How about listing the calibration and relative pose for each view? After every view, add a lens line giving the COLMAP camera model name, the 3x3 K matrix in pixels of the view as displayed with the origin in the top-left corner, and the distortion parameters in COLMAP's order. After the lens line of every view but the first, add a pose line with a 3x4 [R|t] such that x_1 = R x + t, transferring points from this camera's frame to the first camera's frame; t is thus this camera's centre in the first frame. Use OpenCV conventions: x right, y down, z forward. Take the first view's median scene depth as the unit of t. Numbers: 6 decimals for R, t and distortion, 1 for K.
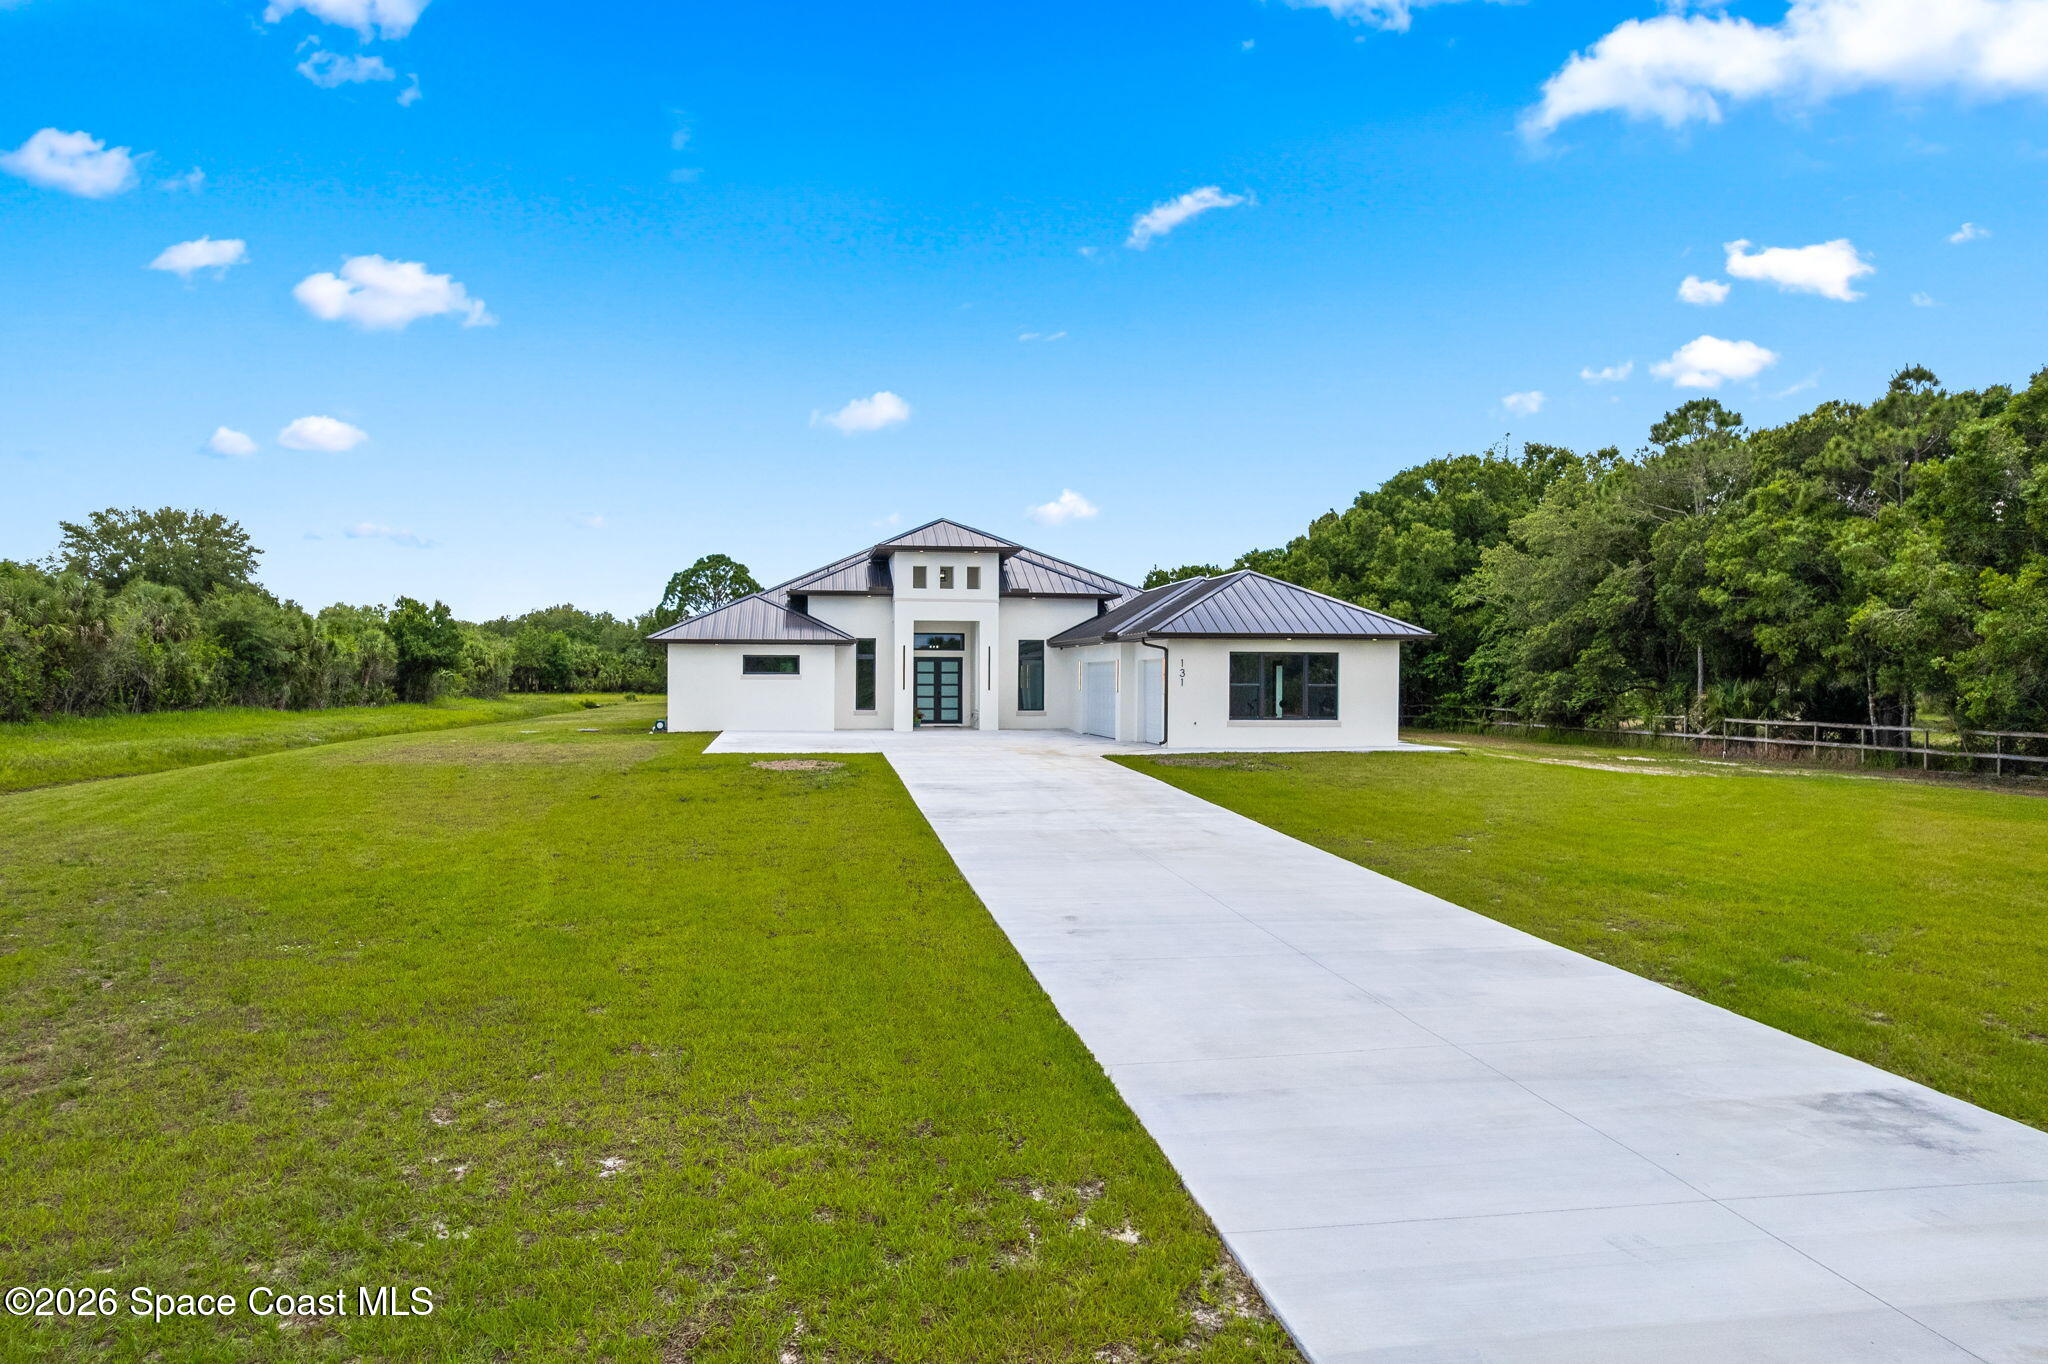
lens RADIAL K [[1307.1, 0, 1024.0], [0, 1307.1, 682.0], [0, 0, 1]] dist [-0.038423, 0.002760]
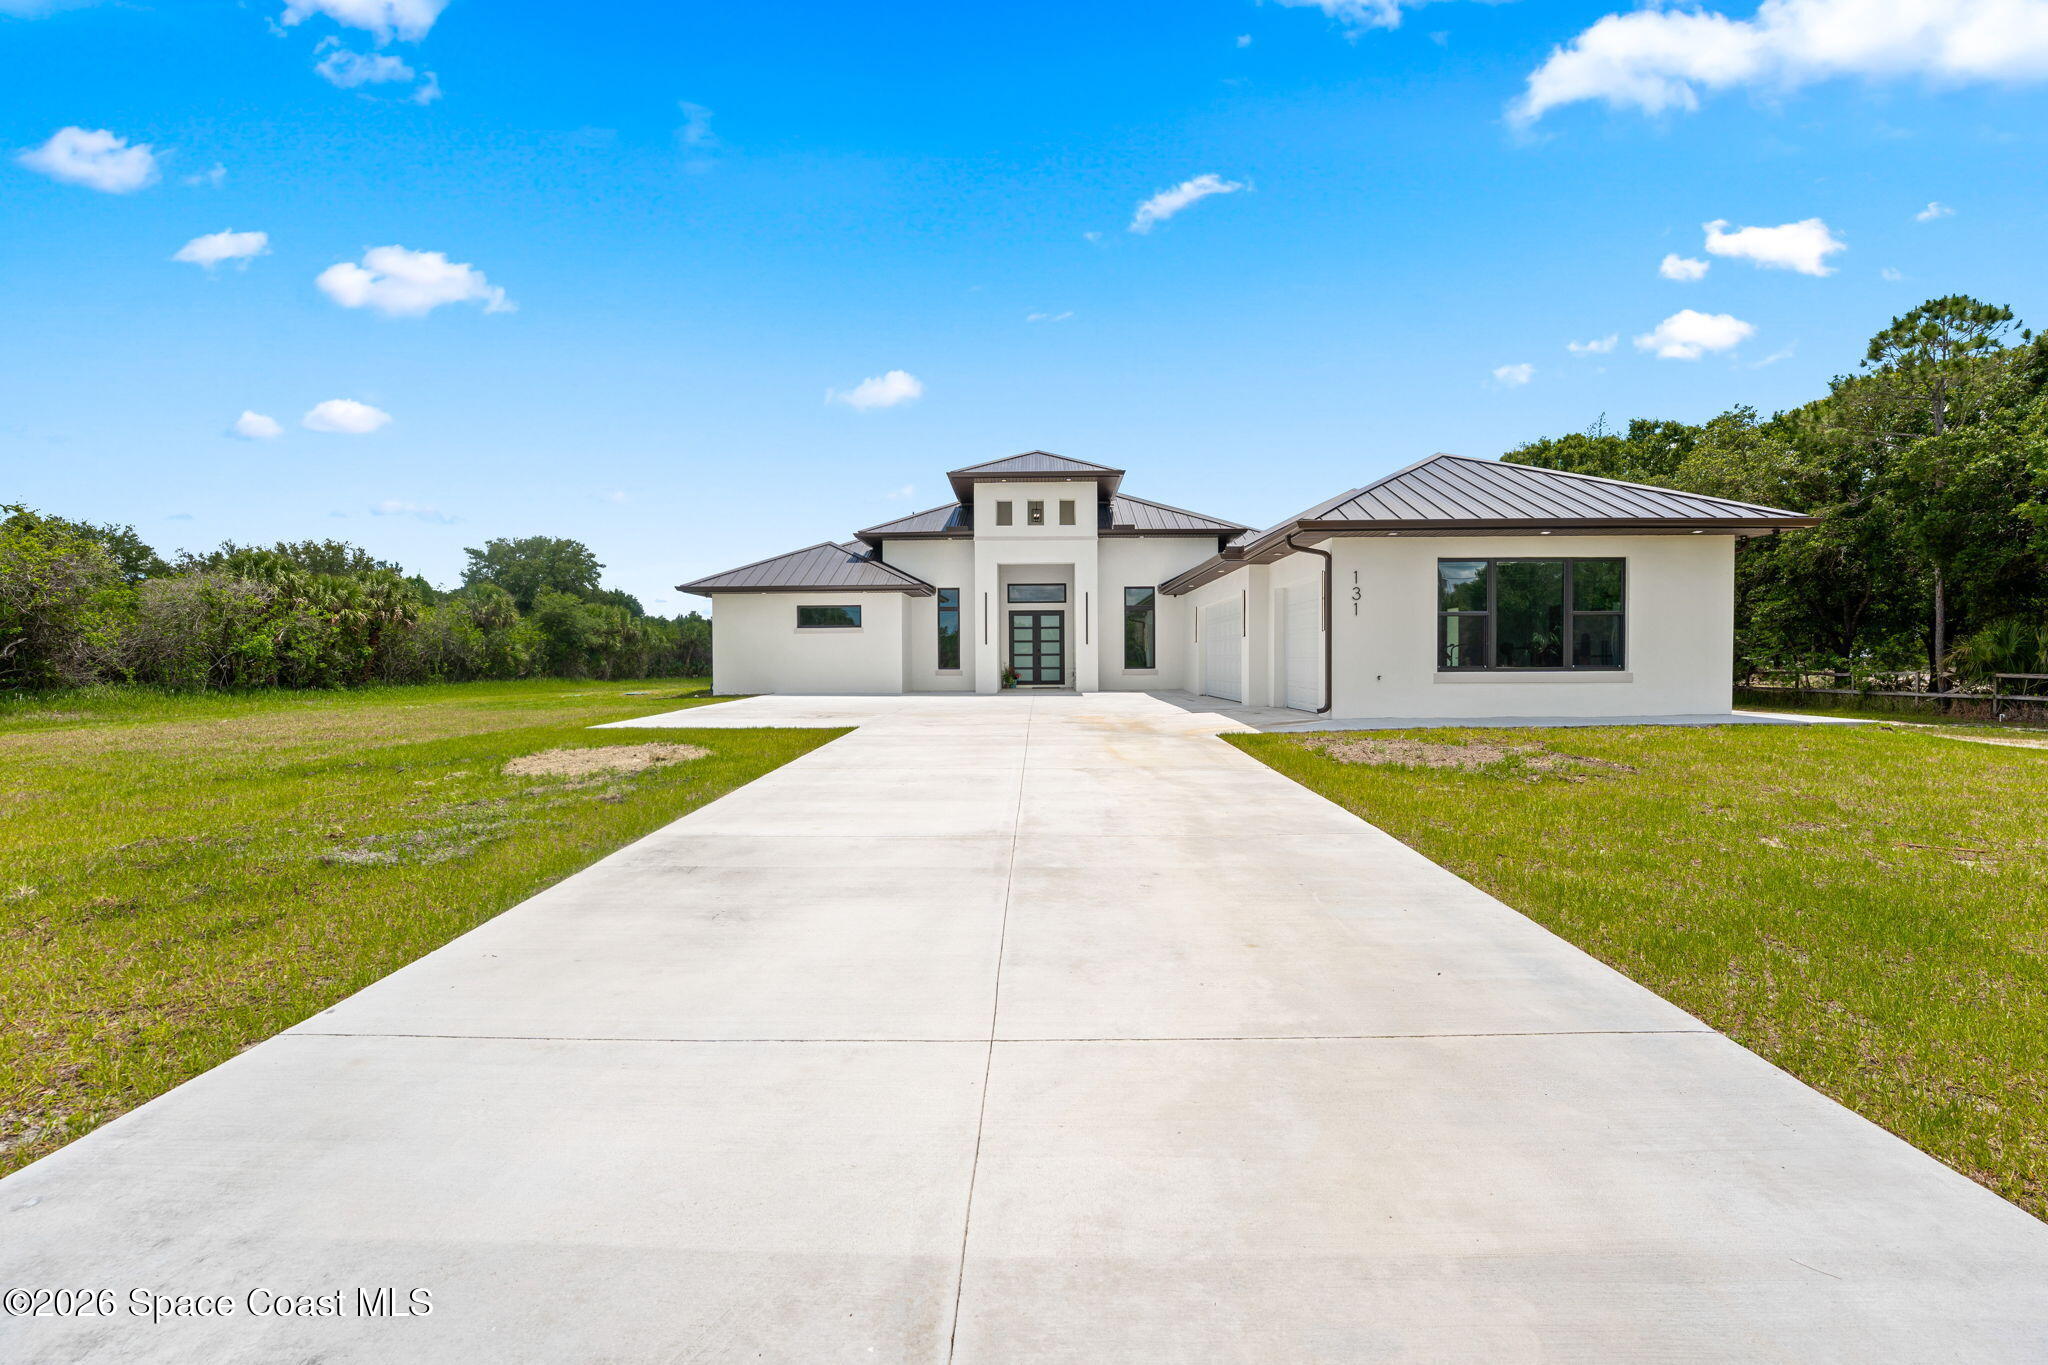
lens RADIAL K [[818.1, 0, 1034.2], [0, 818.1, 671.1], [0, 0, 1]] dist [-0.025254, -0.000449]
pose [[0.984764, -0.008576, -0.173683, 0.029494], [0.010294, 0.999907, 0.008993, 0.017337], [0.173589, -0.010644, 0.984761, 0.444775]]
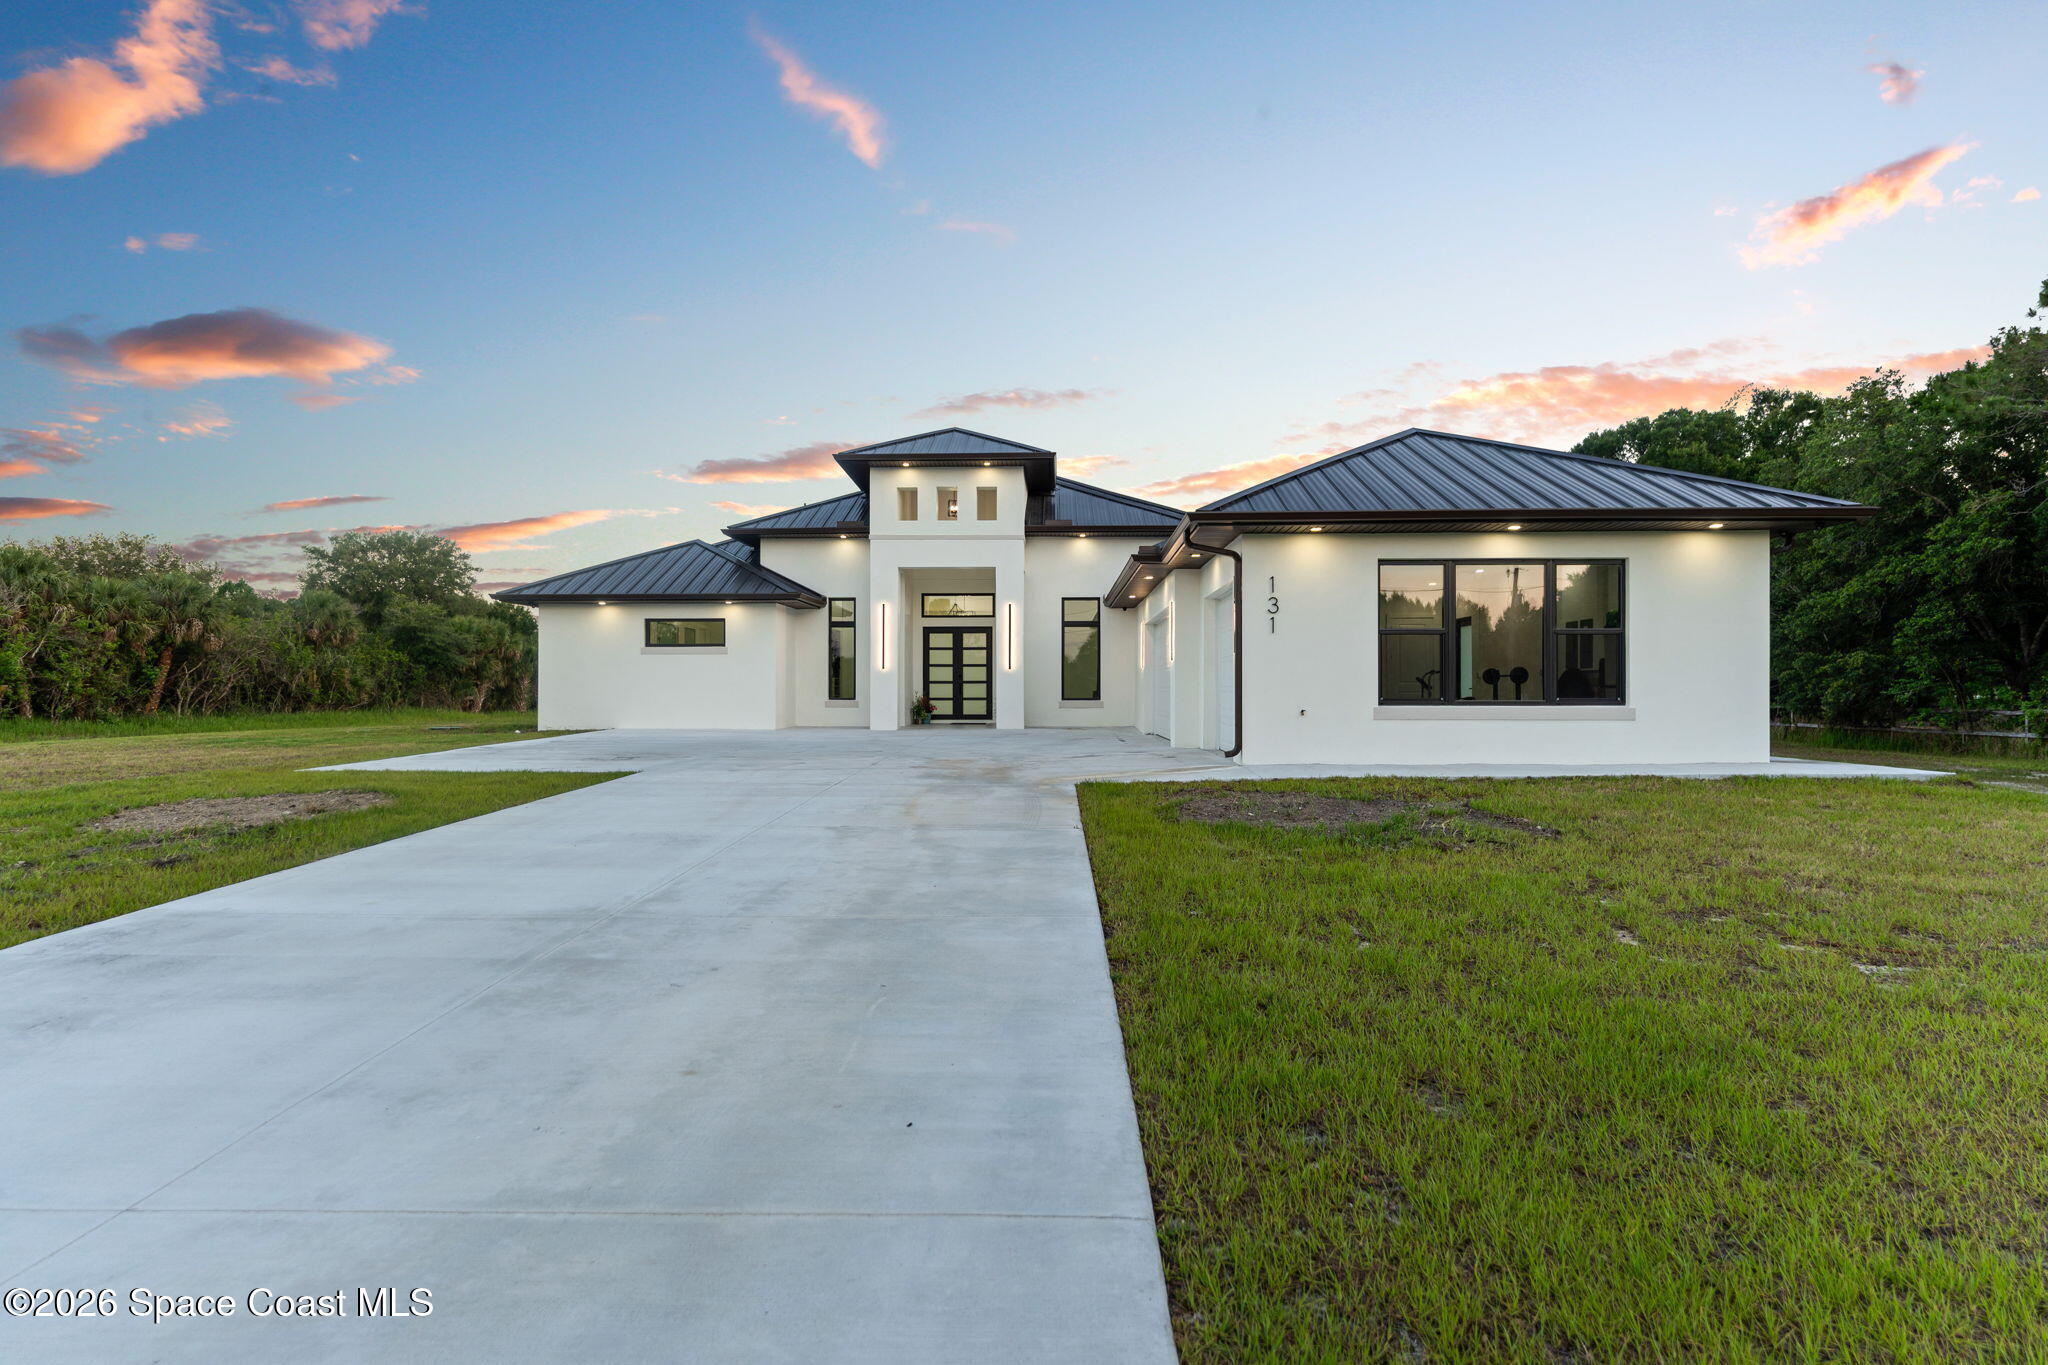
lens RADIAL K [[1012.8, 0, 1033.6], [0, 1012.8, 676.2], [0, 0, 1]] dist [-0.002081, 0.000854]
pose [[0.983520, -0.007967, -0.180626, 0.074902], [0.004820, 0.999829, -0.017853, 0.018085], [0.180737, 0.016688, 0.983390, 0.459384]]
